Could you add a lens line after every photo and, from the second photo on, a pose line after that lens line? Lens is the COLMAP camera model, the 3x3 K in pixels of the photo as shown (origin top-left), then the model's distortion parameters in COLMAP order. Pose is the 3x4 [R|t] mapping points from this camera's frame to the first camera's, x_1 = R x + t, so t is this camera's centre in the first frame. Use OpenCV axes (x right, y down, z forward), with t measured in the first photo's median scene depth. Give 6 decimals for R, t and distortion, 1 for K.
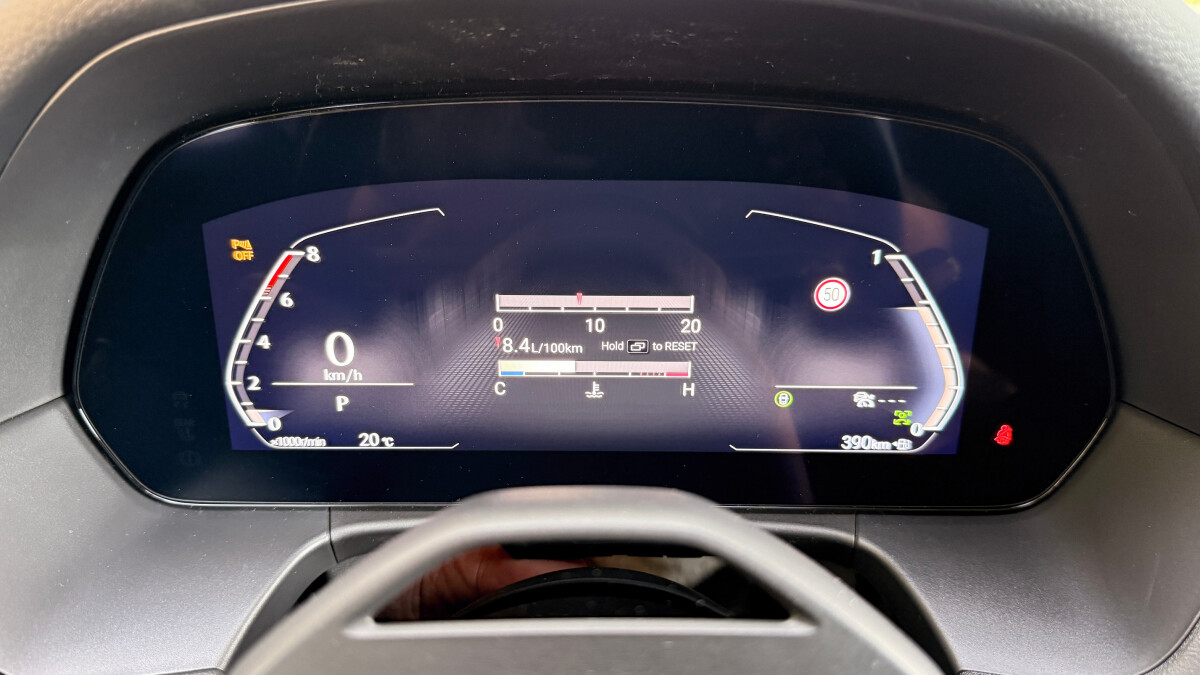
lens RADIAL K [[865.4, 0, 600.0], [0, 865.4, 337.5], [0, 0, 1]] dist [0.035207, -0.066317]
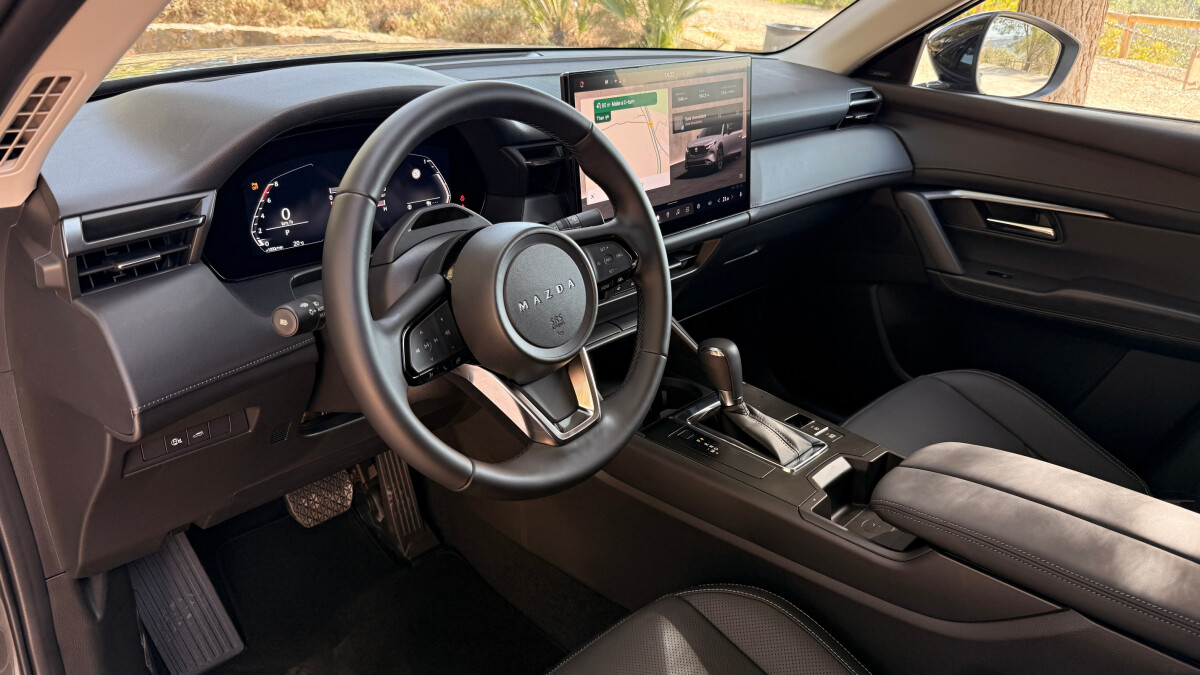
lens RADIAL K [[857.3, 0, 592.8], [0, 857.3, 339.1], [0, 0, 1]] dist [0.121245, -0.230675]
pose [[0.704290, -0.273096, 0.655282, -1.660864], [0.223605, 0.961400, 0.160346, 0.188539], [-0.673778, 0.033594, 0.738170, -2.000956]]
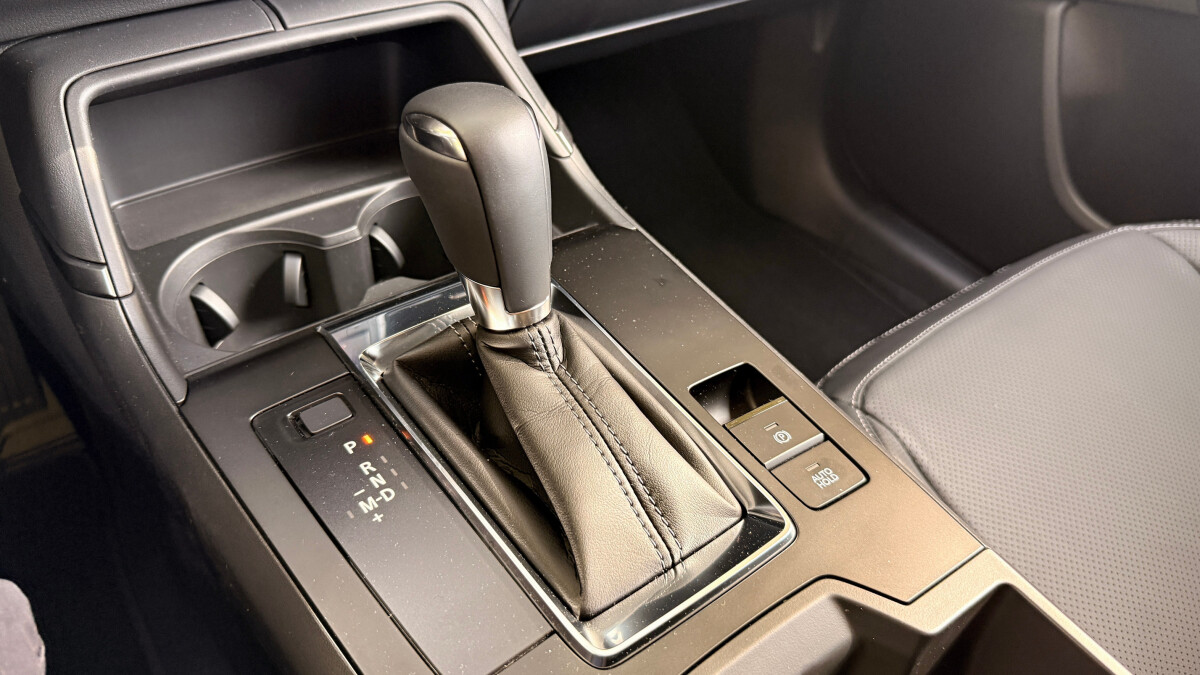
lens RADIAL K [[878.0, 0, 600.0], [0, 878.0, 337.5], [0, 0, 1]] dist [-0.034069, 0.002422]
pose [[0.800453, -0.356923, 0.481541, 0.820940], [0.136612, 0.890868, 0.433234, 0.778801], [-0.583620, -0.280998, 0.761858, -0.464782]]
